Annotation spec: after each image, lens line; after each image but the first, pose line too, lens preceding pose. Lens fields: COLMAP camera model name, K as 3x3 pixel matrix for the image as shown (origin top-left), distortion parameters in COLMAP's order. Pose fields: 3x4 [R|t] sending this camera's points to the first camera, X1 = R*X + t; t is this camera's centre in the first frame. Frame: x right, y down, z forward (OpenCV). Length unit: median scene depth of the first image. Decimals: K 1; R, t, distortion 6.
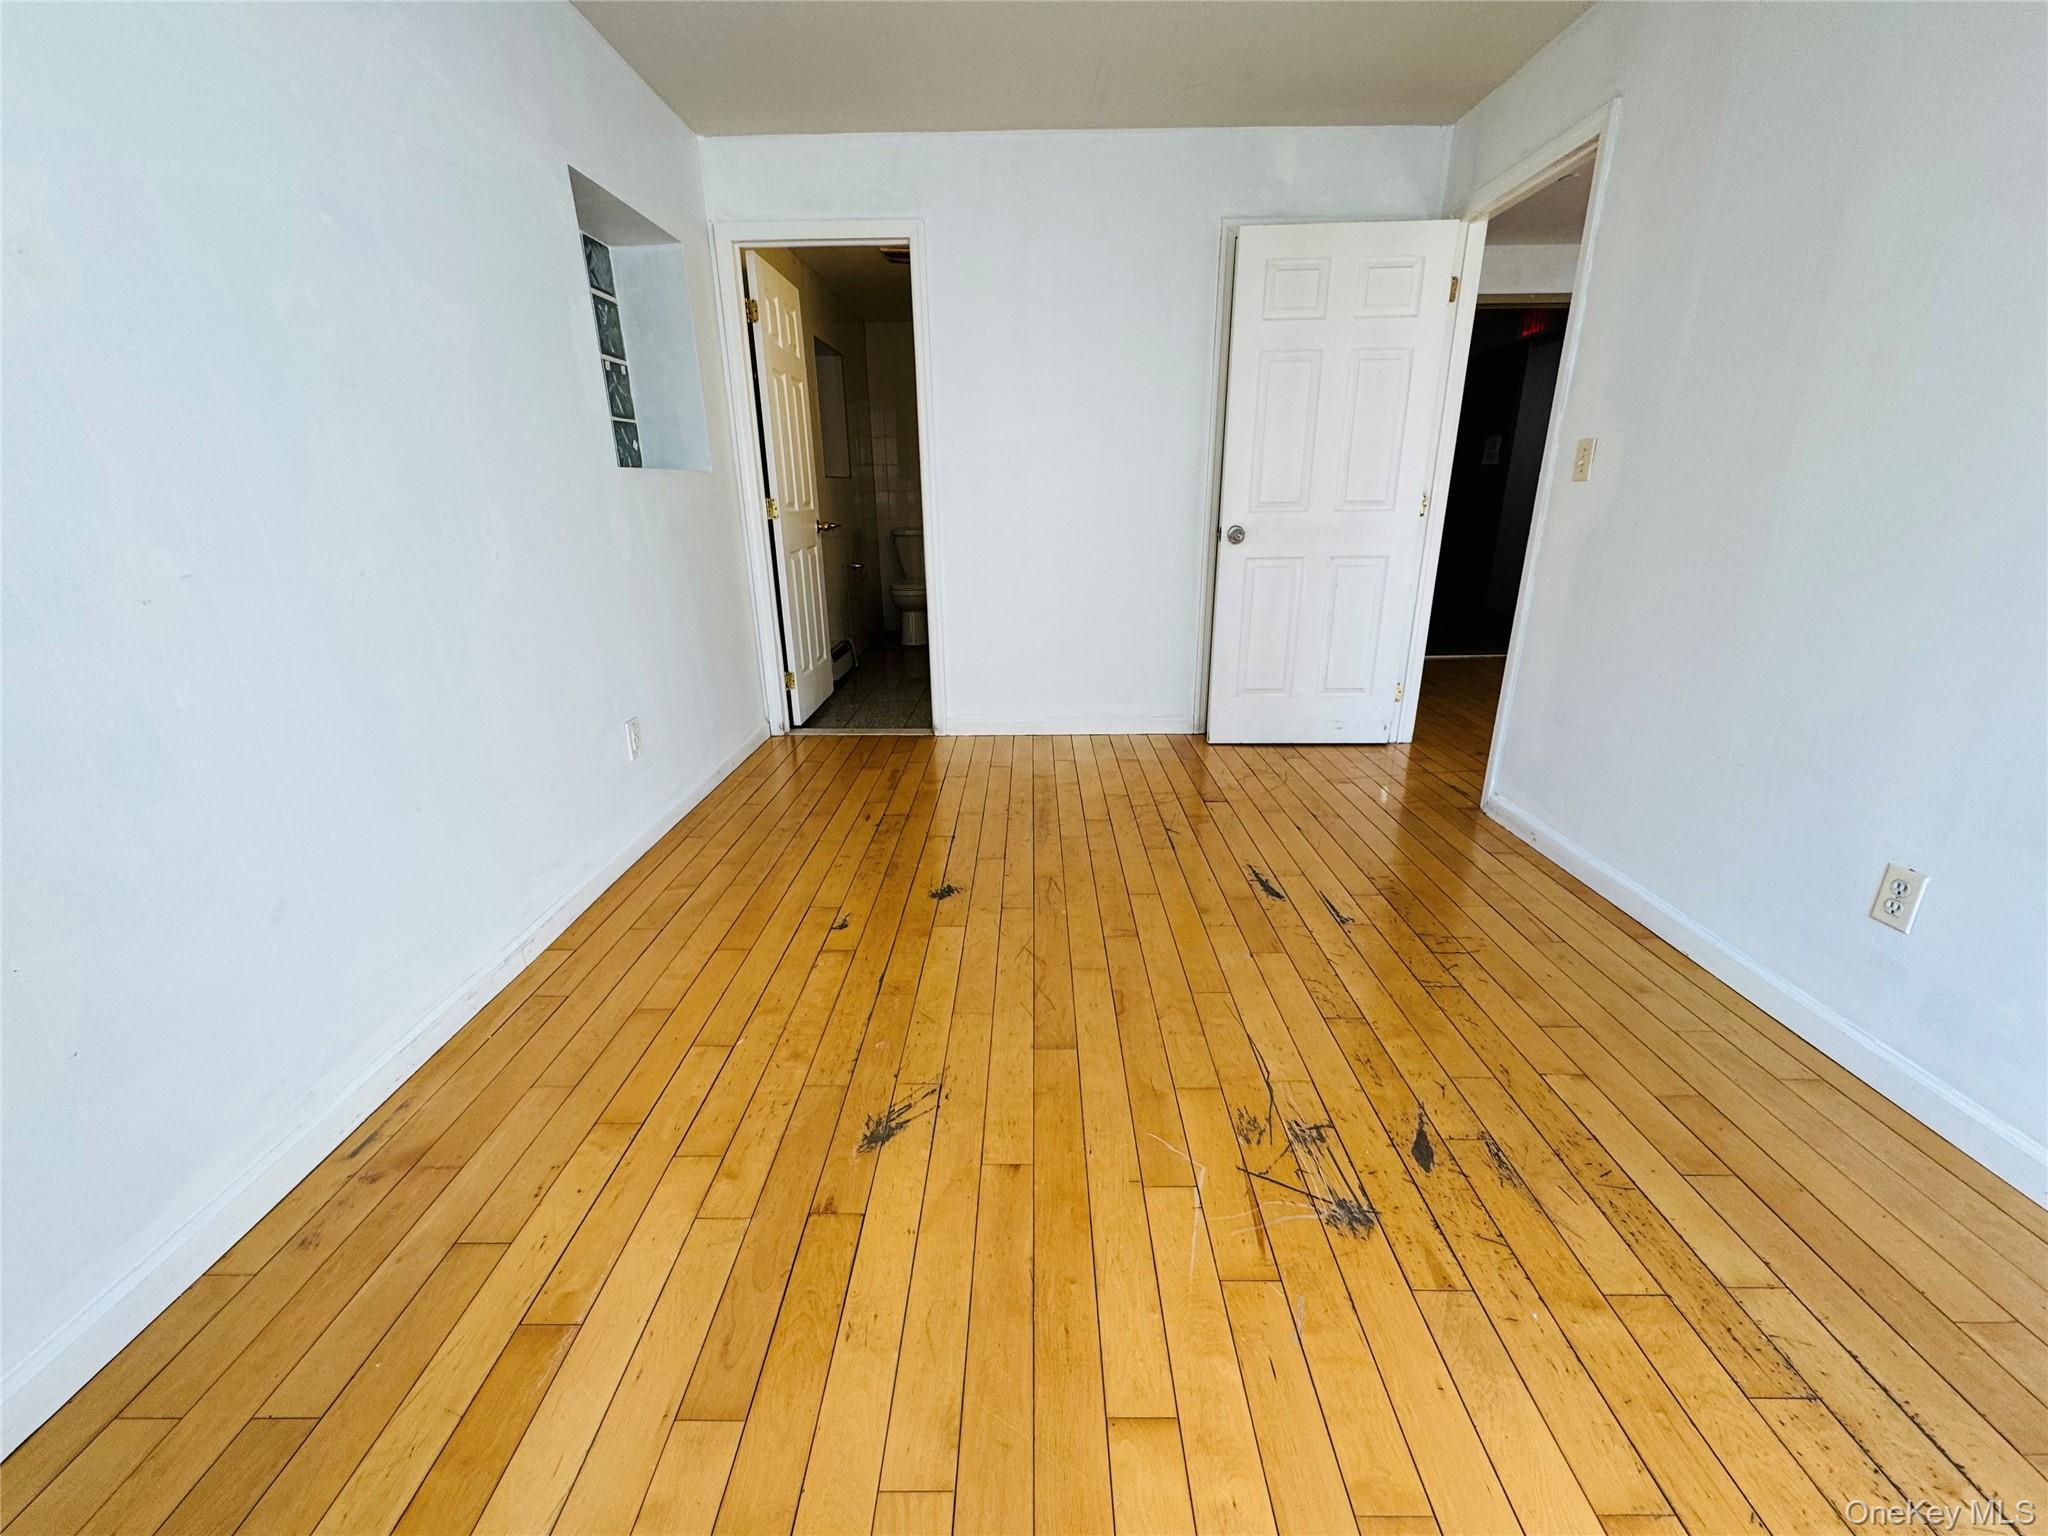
lens RADIAL K [[824.0, 0, 1024.0], [0, 824.0, 768.0], [0, 0, 1]] dist [0.000622, -0.000030]
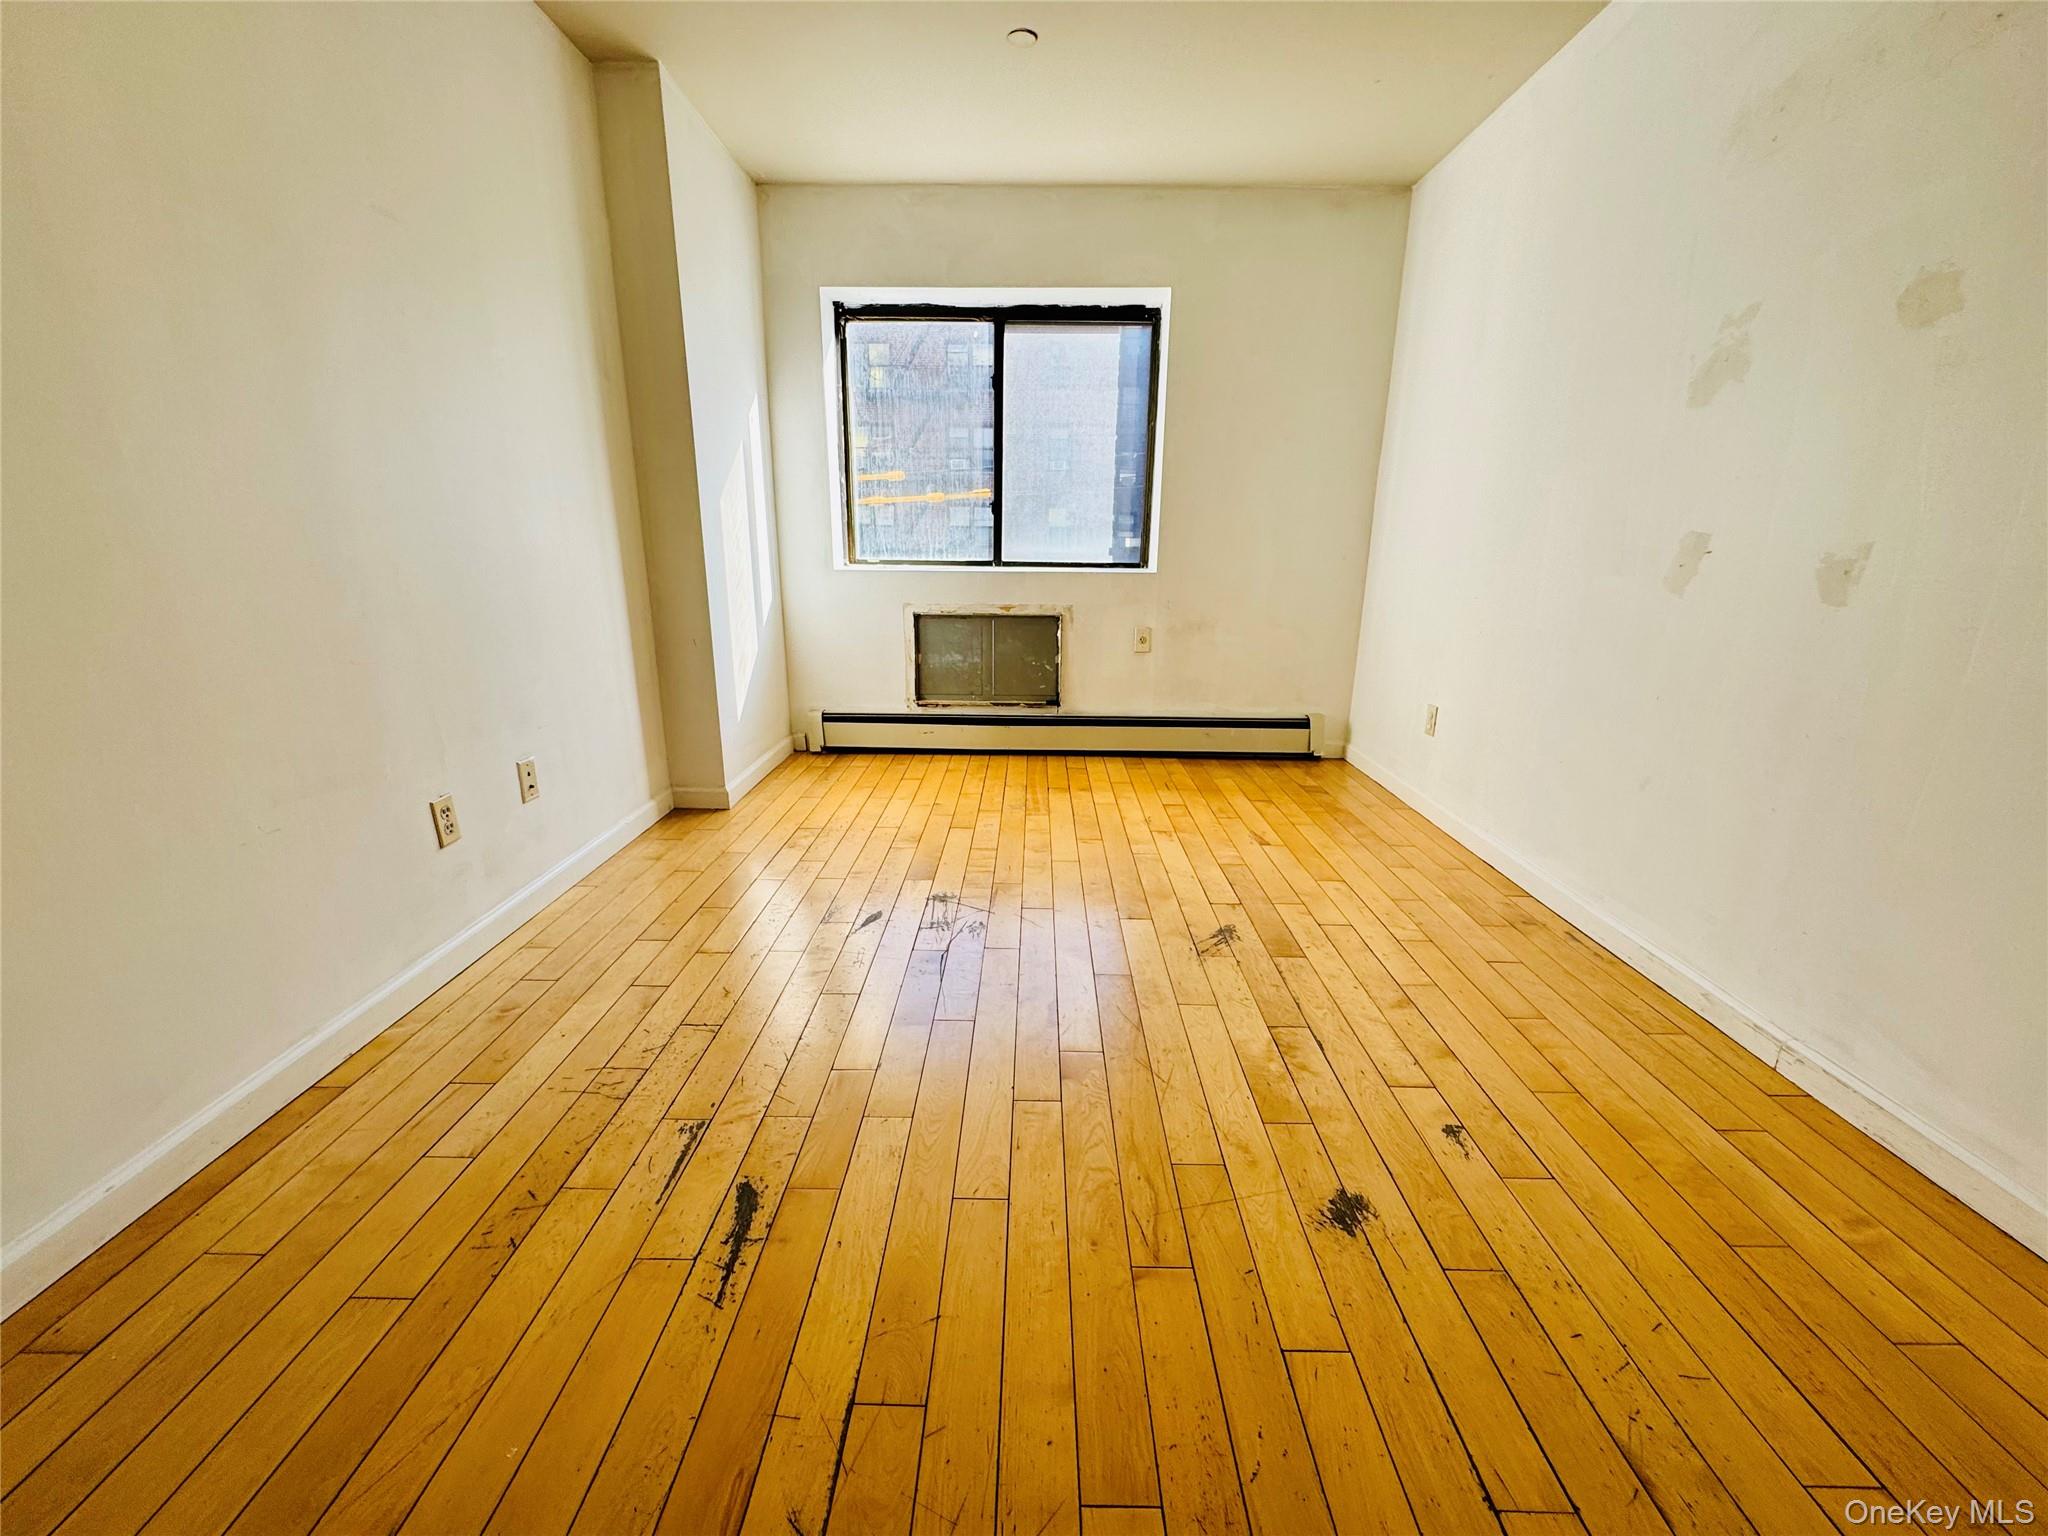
lens RADIAL K [[824.0, 0, 1024.0], [0, 824.0, 768.0], [0, 0, 1]] dist [0.000622, -0.000030]
pose [[-0.999993, 0.000949, 0.003607, 0.132413], [0.002823, 0.824594, 0.565718, -0.463889], [-0.002437, 0.565724, -0.824591, 1.498570]]
